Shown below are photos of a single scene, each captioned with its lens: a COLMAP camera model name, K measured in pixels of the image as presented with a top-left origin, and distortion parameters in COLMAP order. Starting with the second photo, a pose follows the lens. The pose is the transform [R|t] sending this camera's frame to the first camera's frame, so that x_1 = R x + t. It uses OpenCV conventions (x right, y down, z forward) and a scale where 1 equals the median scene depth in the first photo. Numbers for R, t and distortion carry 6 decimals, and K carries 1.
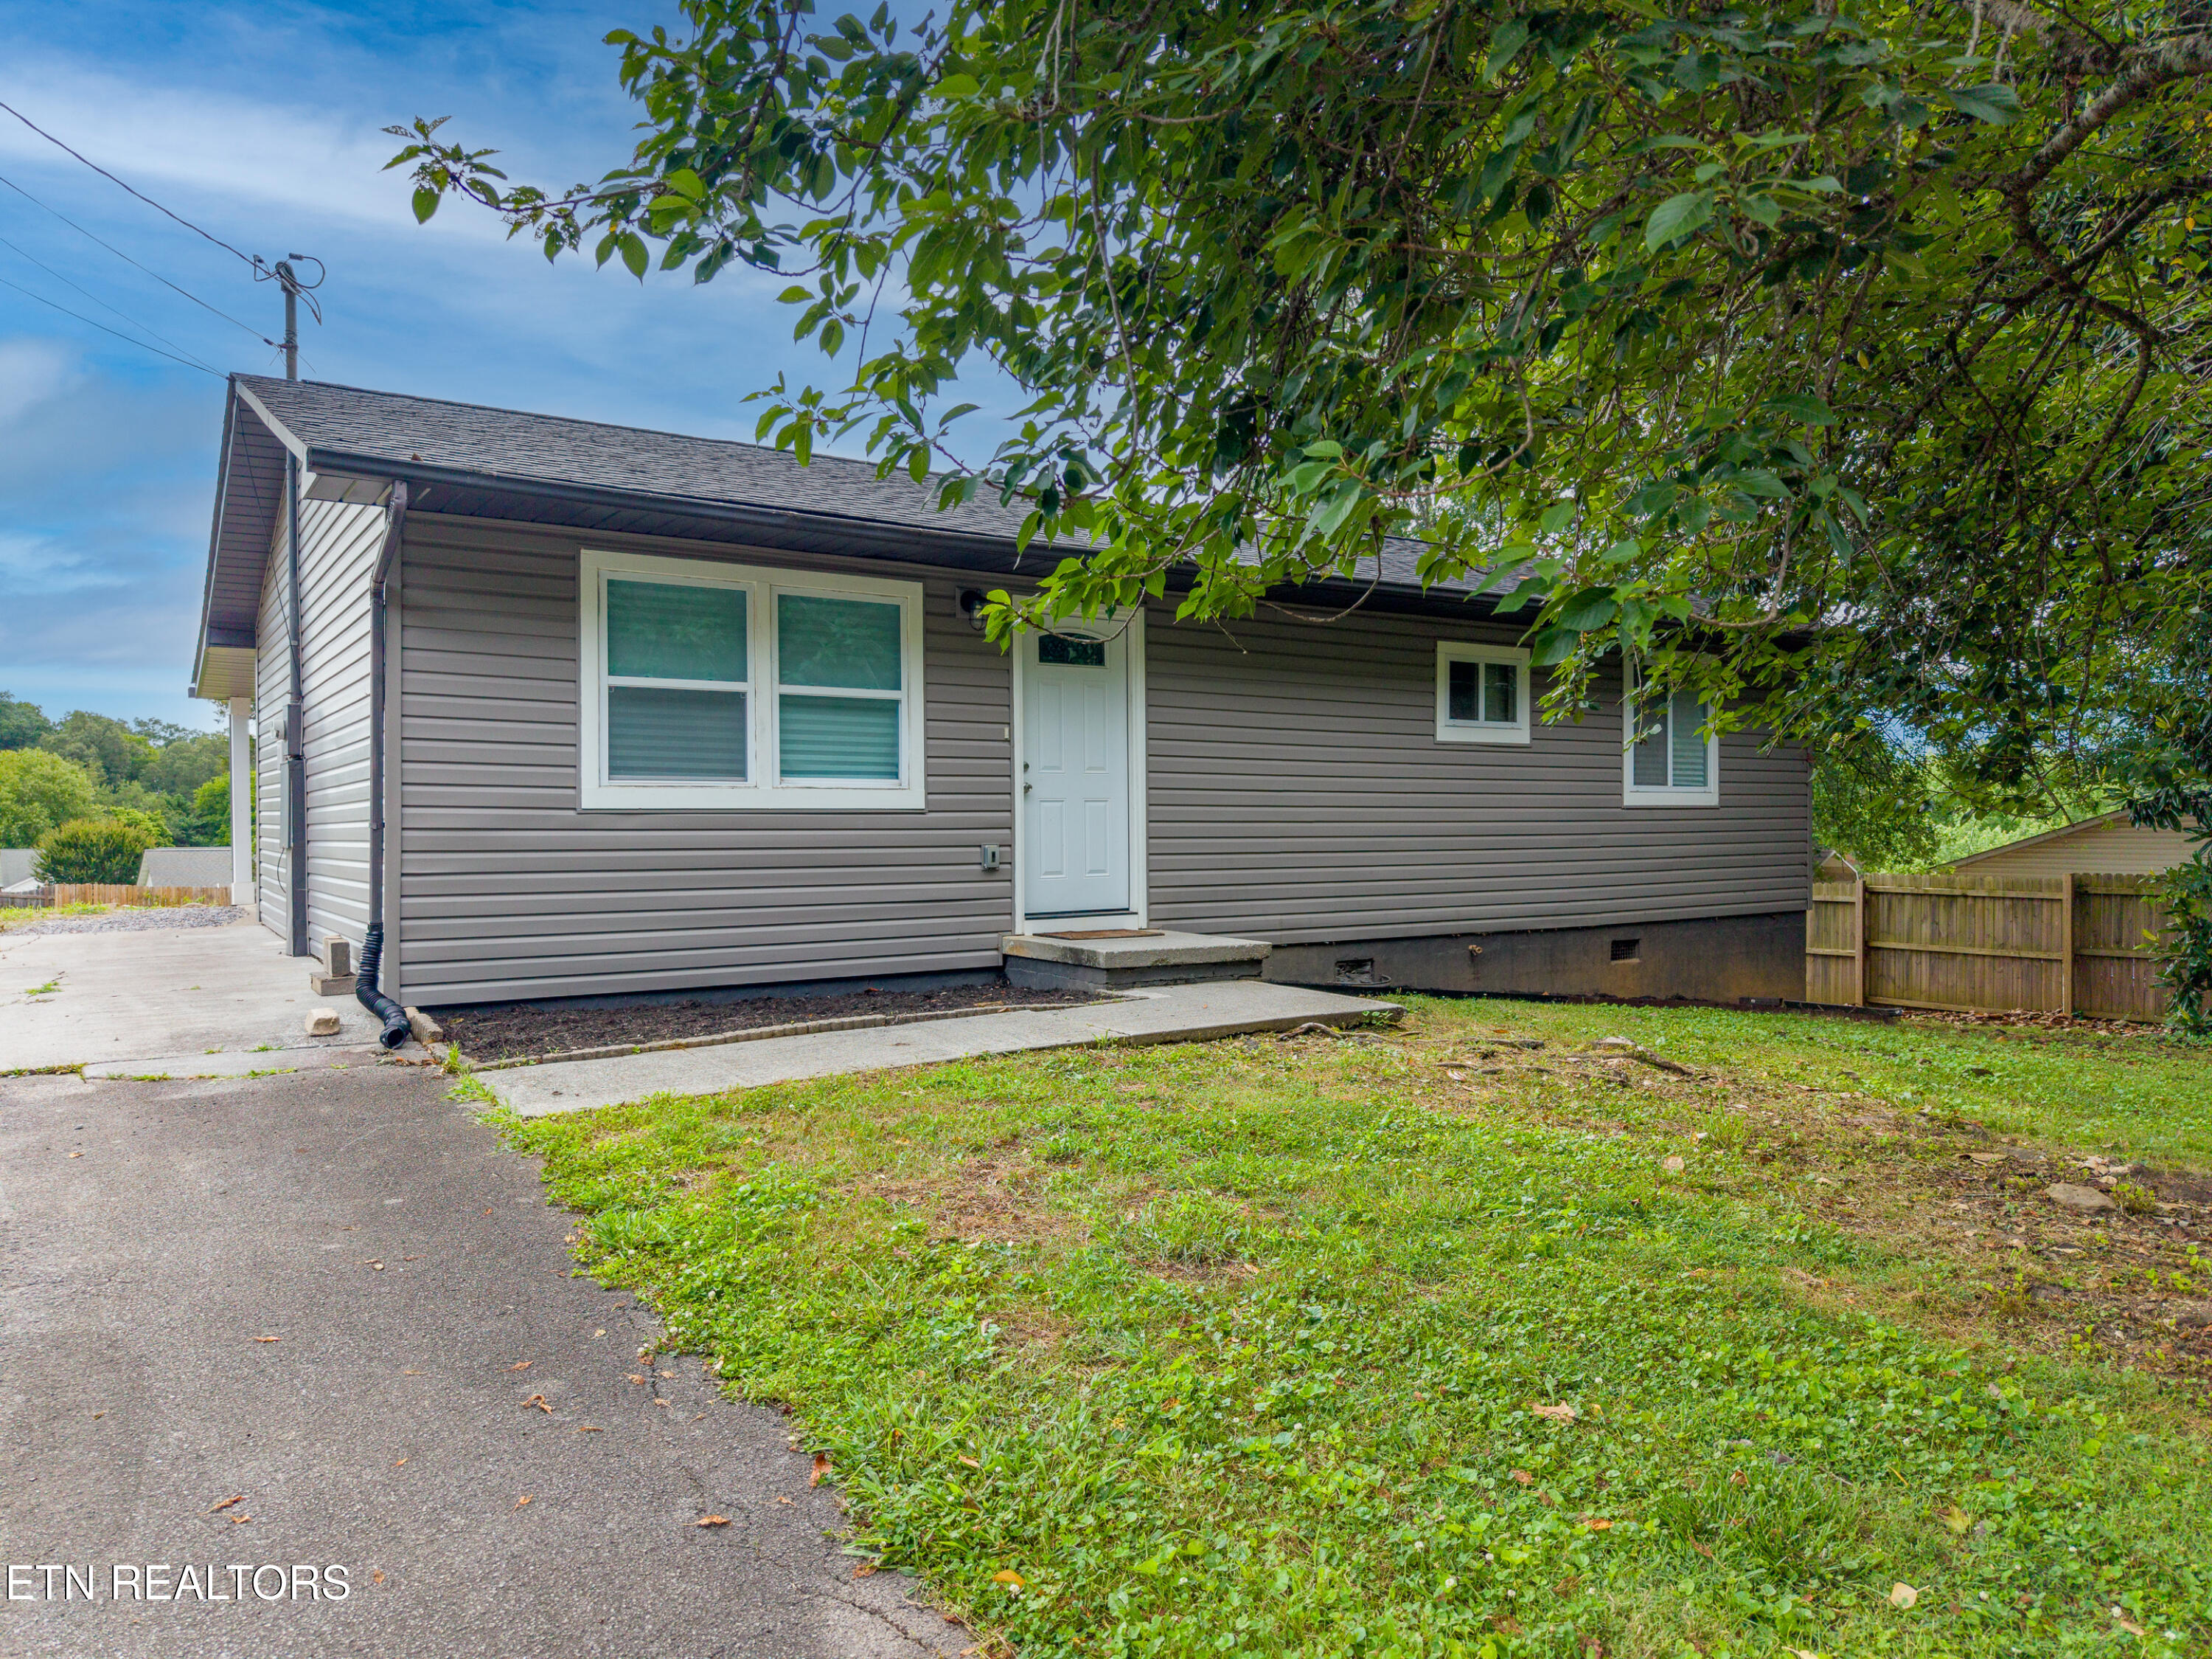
lens RADIAL K [[1519.8, 0, 1115.9], [0, 1519.8, 829.0], [0, 0, 1]] dist [0.001997, -0.000025]
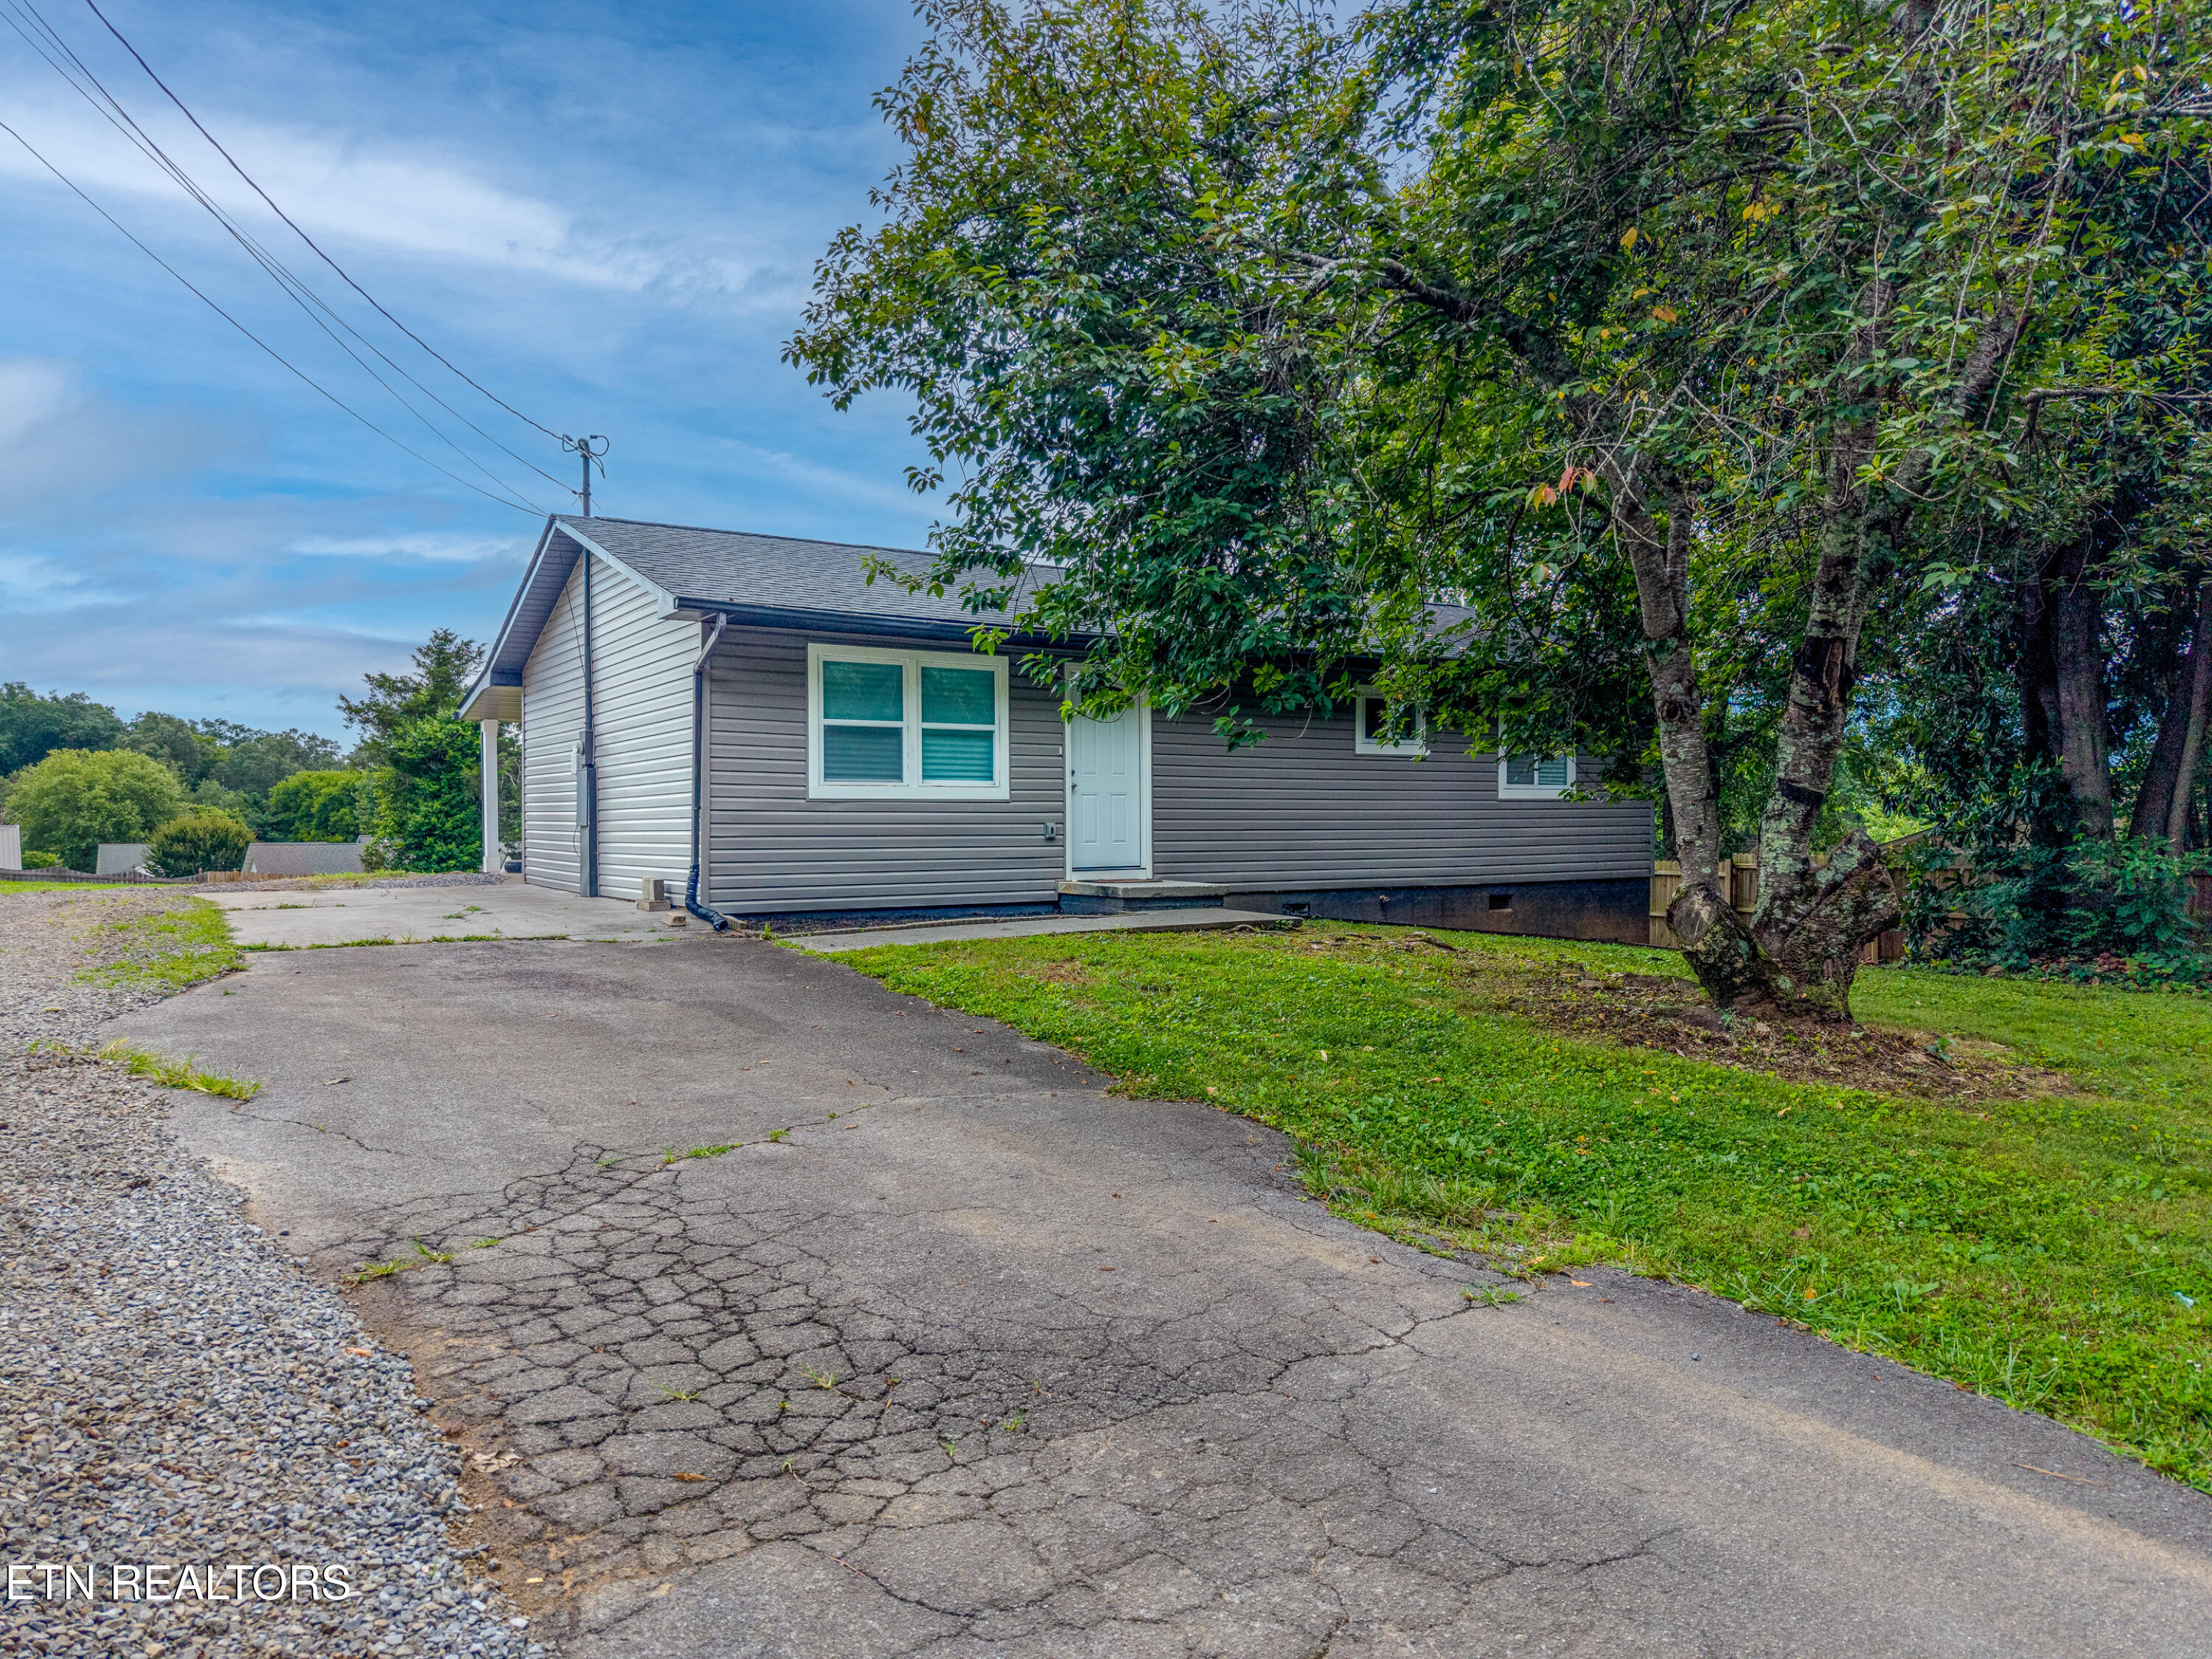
lens RADIAL K [[1519.8, 0, 1103.3], [0, 1519.8, 833.9], [0, 0, 1]] dist [0.001997, -0.000025]
pose [[0.999498, 0.000854, -0.031666, 0.022397], [-0.000717, 0.999990, 0.004342, 0.015997], [0.031669, -0.004317, 0.999489, -0.587865]]
